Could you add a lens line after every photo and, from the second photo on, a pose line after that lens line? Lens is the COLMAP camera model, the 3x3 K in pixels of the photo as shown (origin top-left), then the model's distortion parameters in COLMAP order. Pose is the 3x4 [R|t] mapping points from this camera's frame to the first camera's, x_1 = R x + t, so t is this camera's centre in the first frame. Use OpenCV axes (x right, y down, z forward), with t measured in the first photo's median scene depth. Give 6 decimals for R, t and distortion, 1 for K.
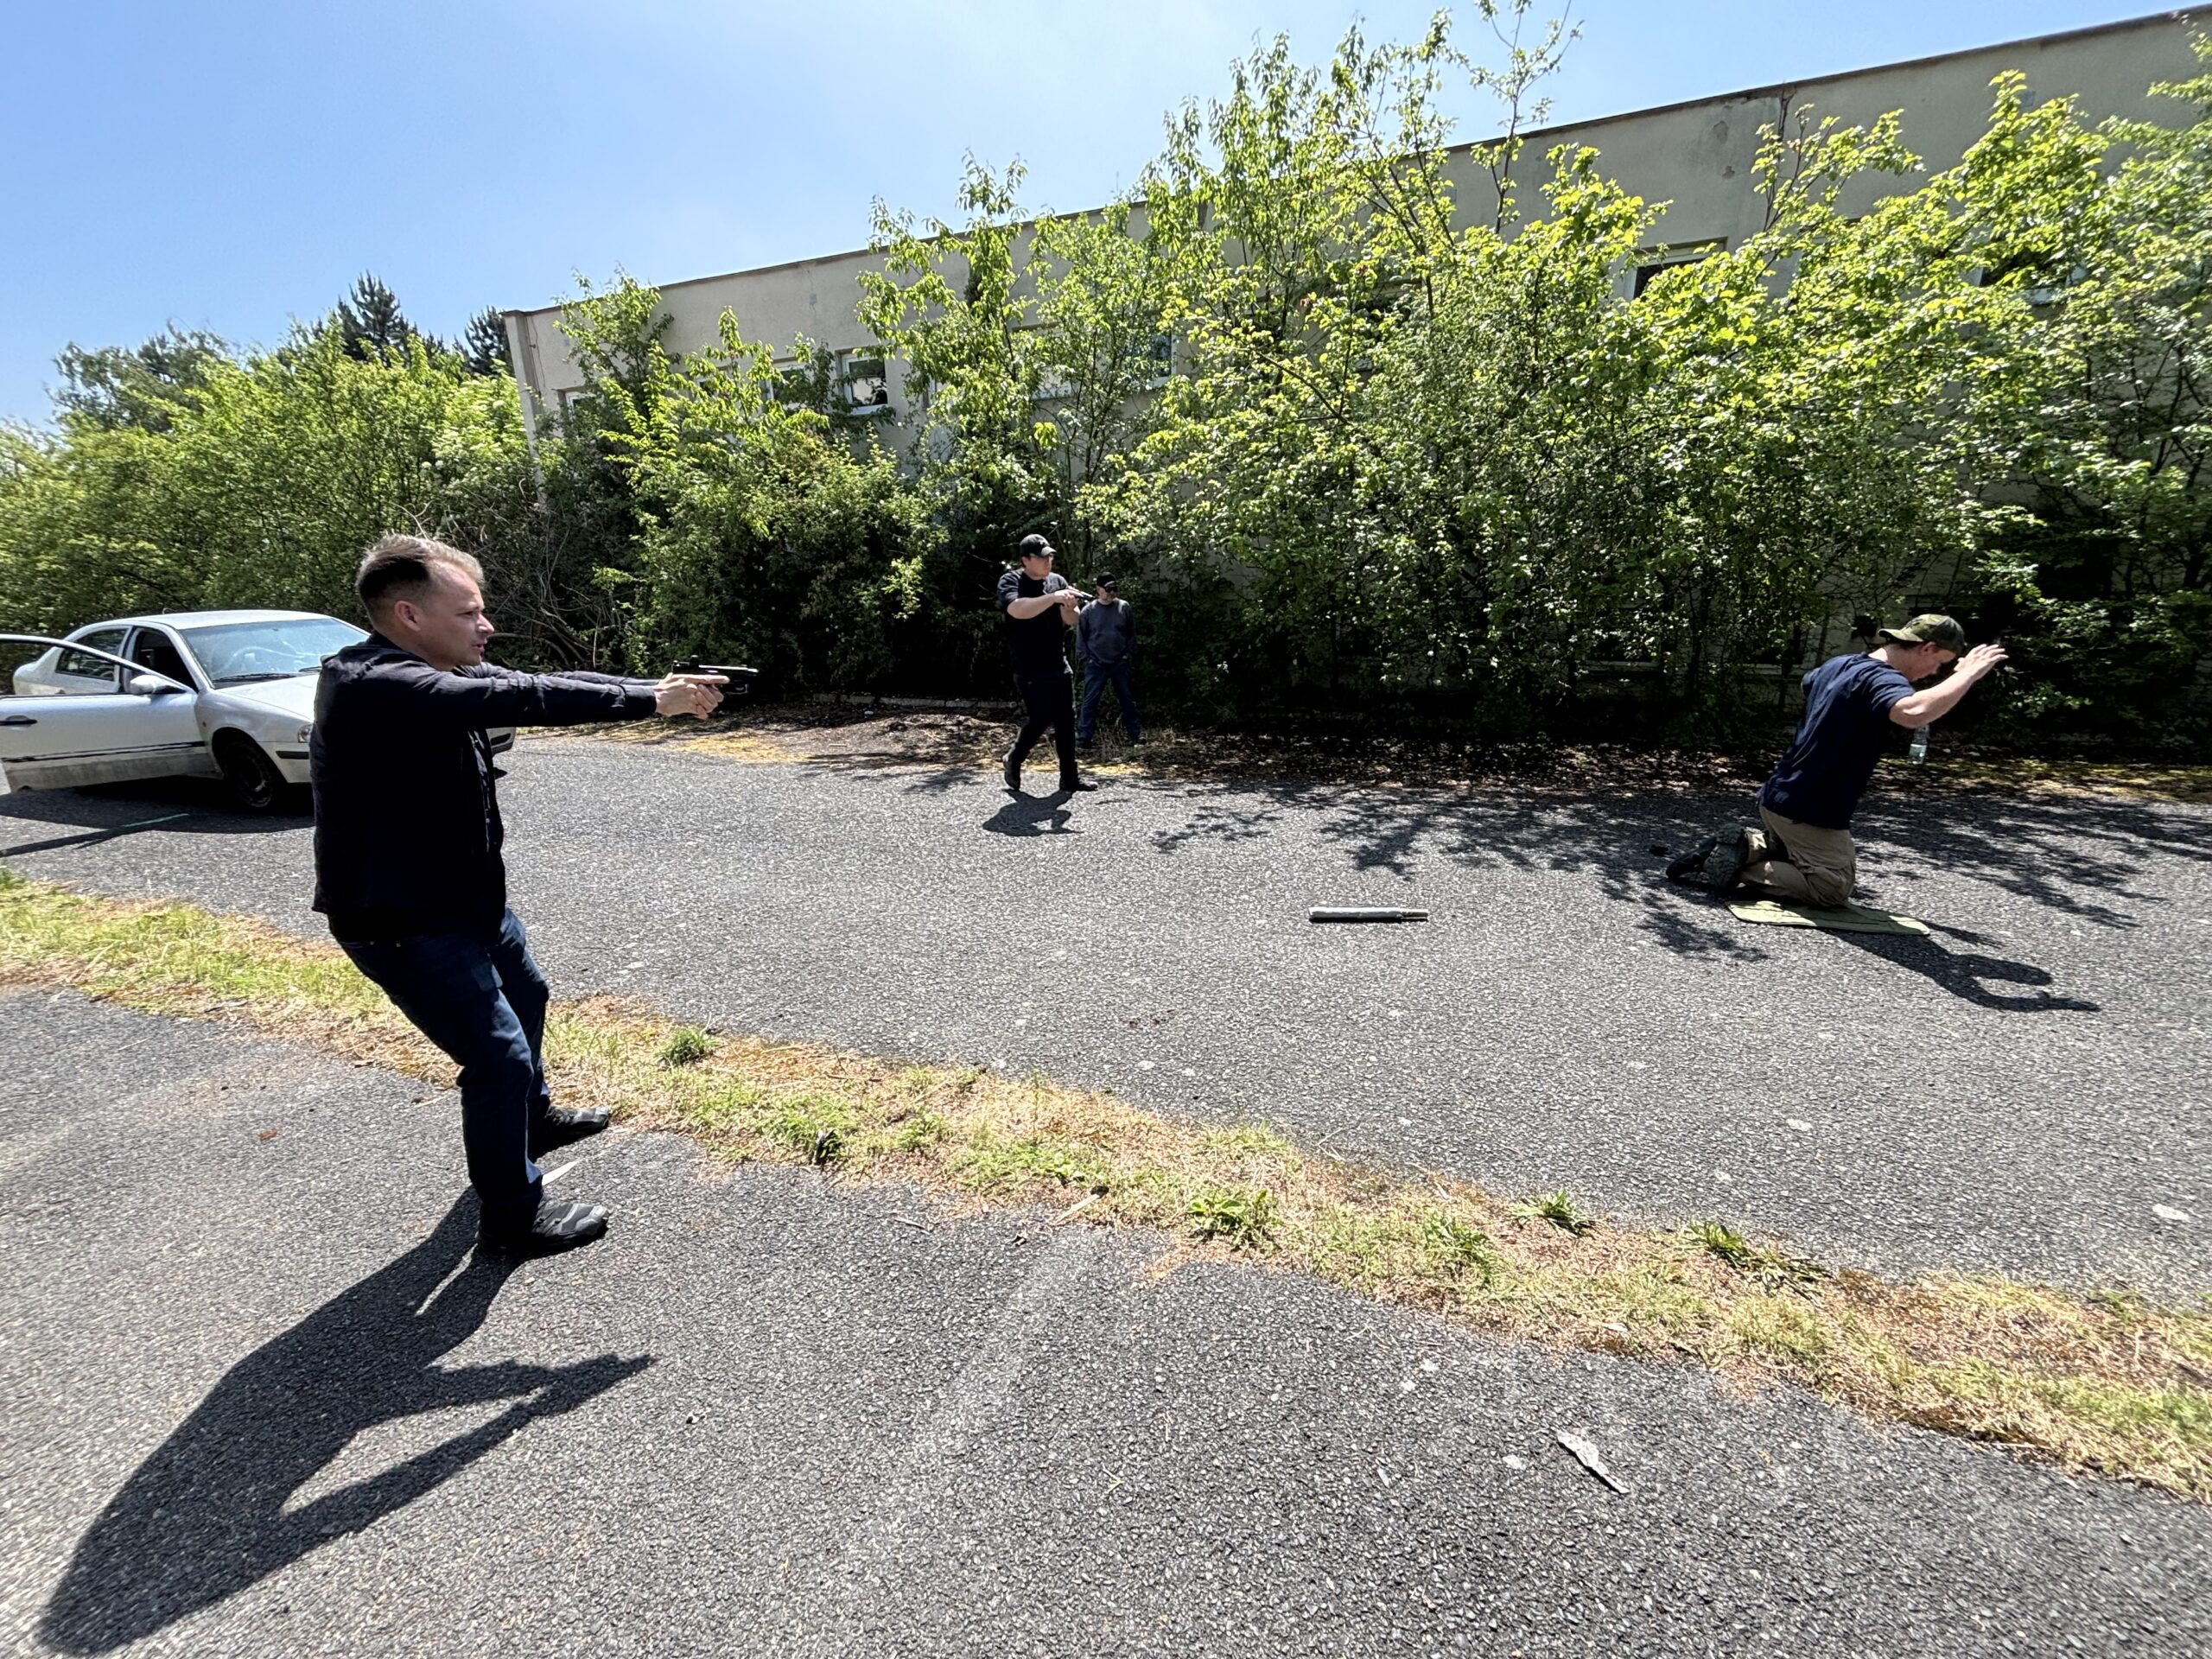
lens RADIAL K [[908.6, 0, 1107.1], [0, 908.6, 822.1], [0, 0, 1]] dist [0.001373, 0.000054]
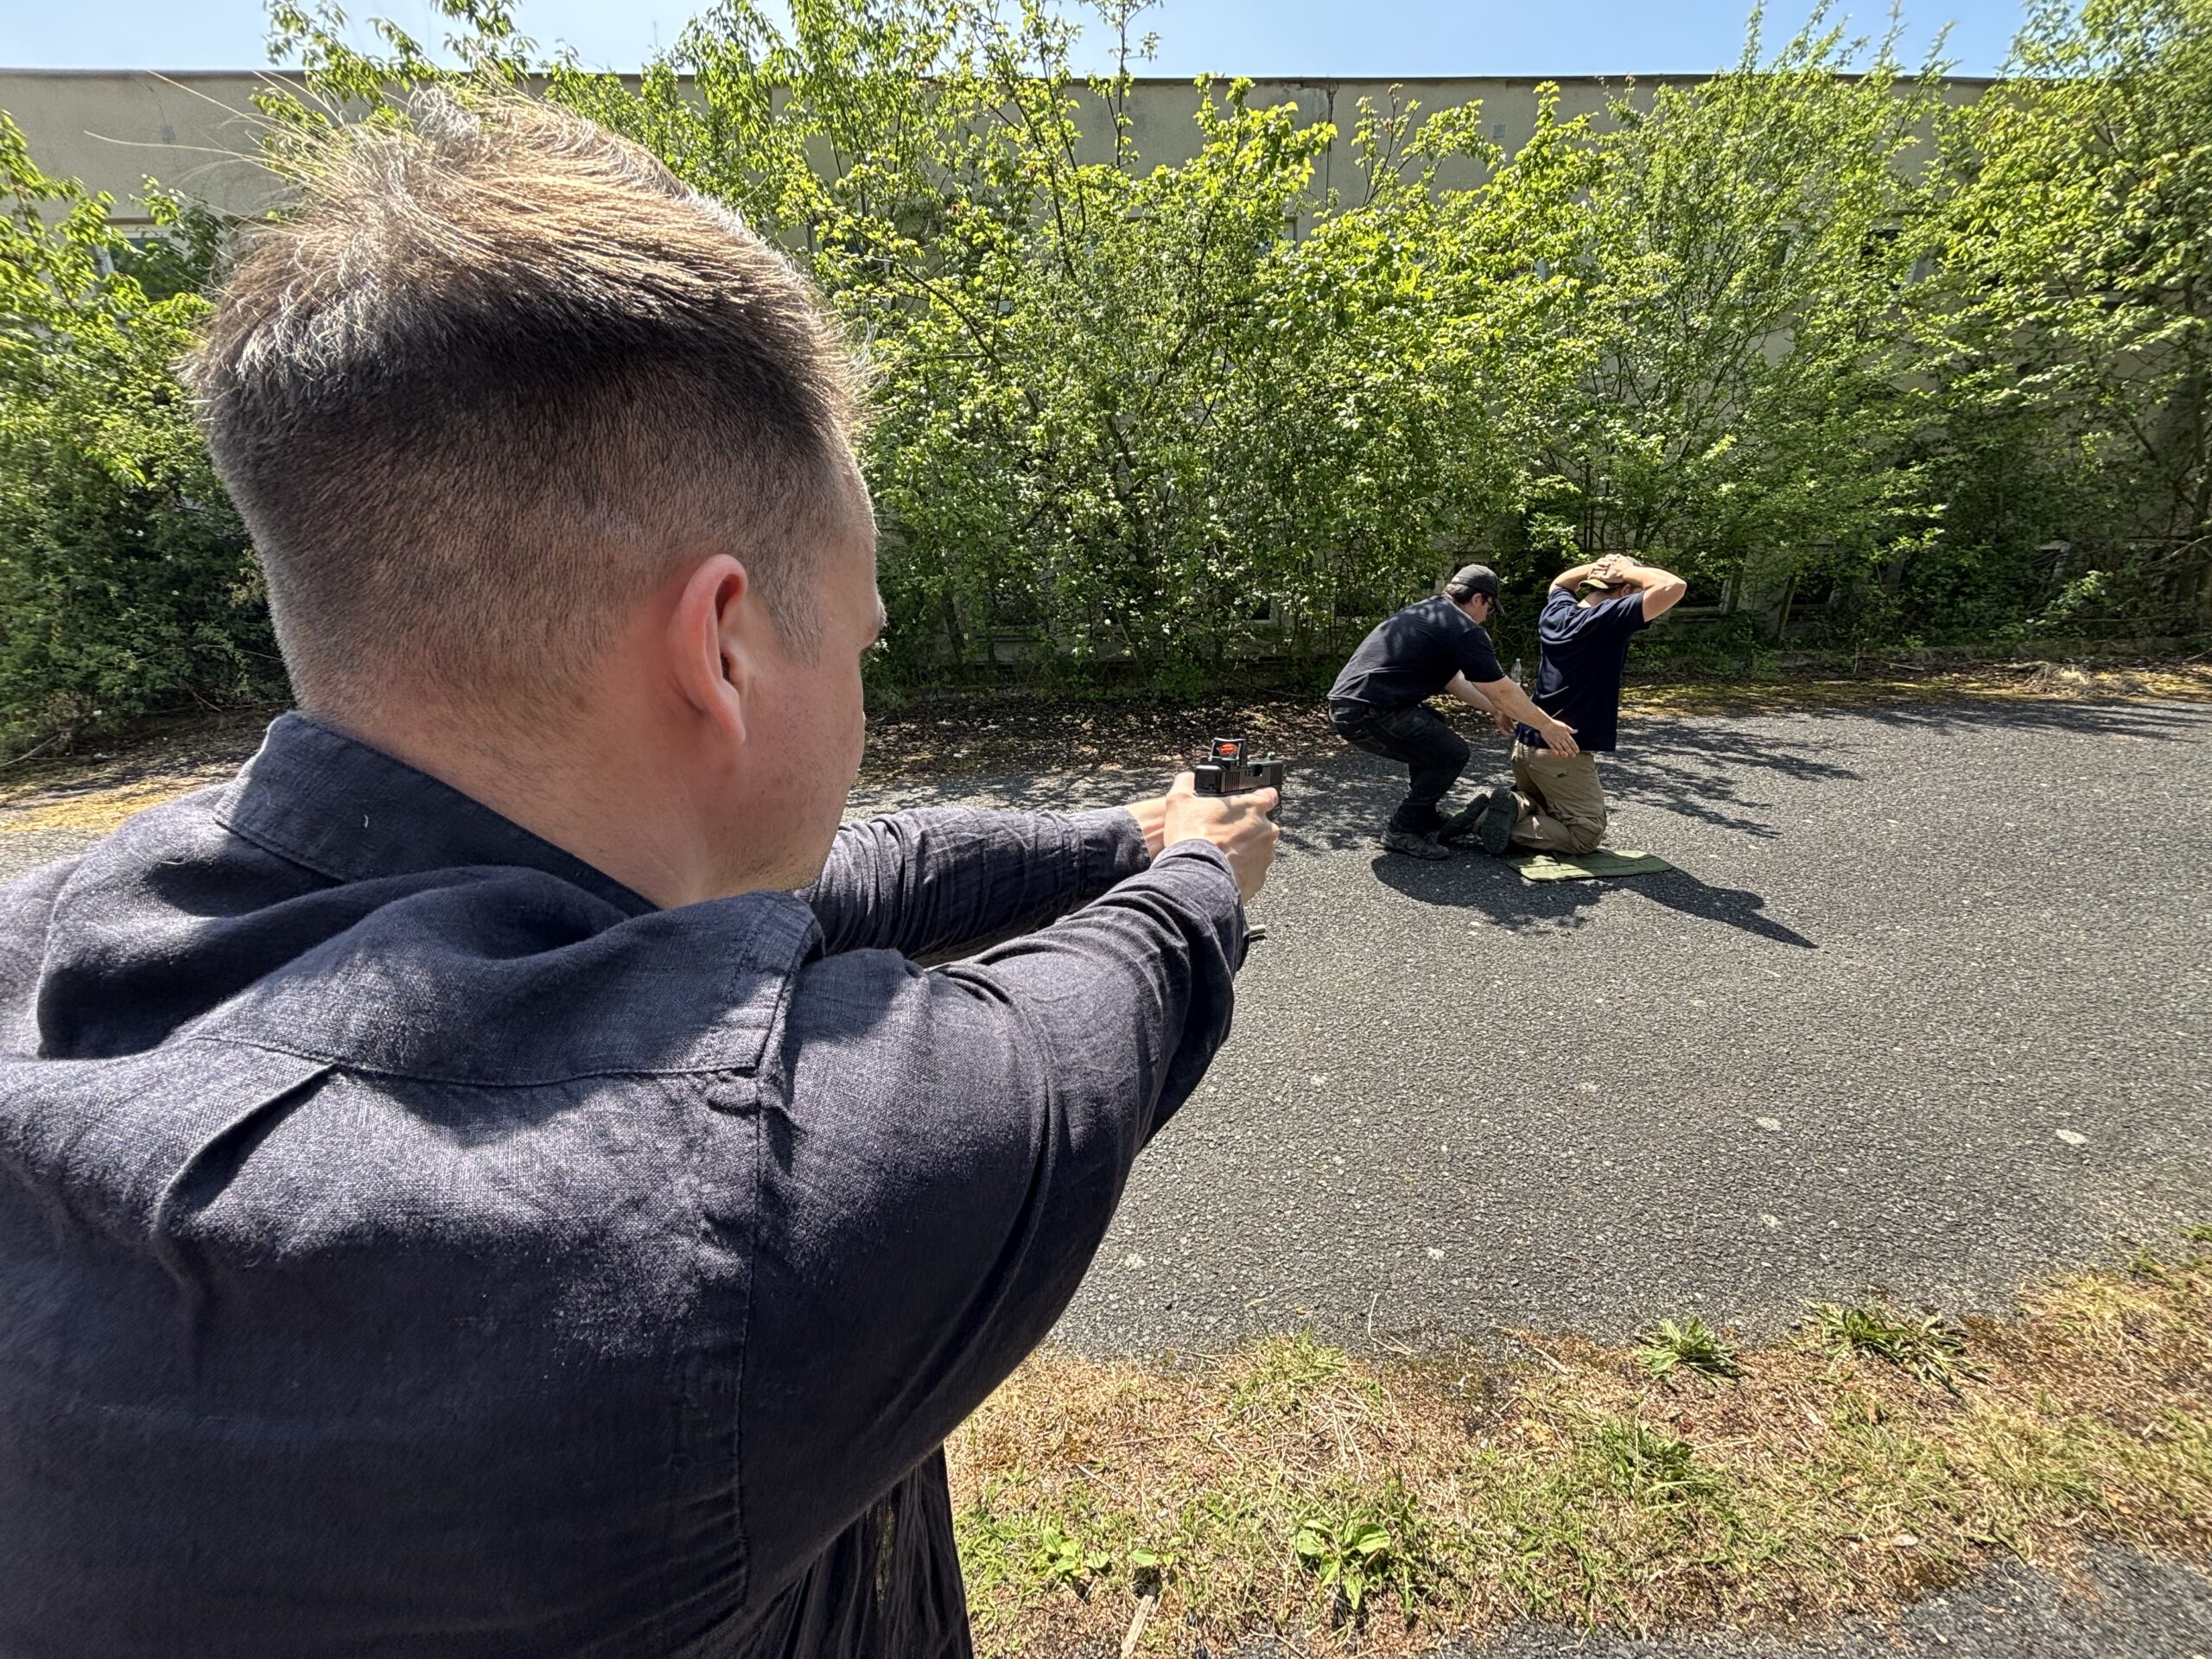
lens RADIAL K [[908.6, 0, 1107.1], [0, 908.6, 822.1], [0, 0, 1]] dist [0.001373, 0.000054]
pose [[0.902764, -0.132093, 0.409350, -0.076224], [0.118360, 0.991226, 0.058833, -0.043375], [-0.413530, -0.004662, 0.910478, 0.177463]]
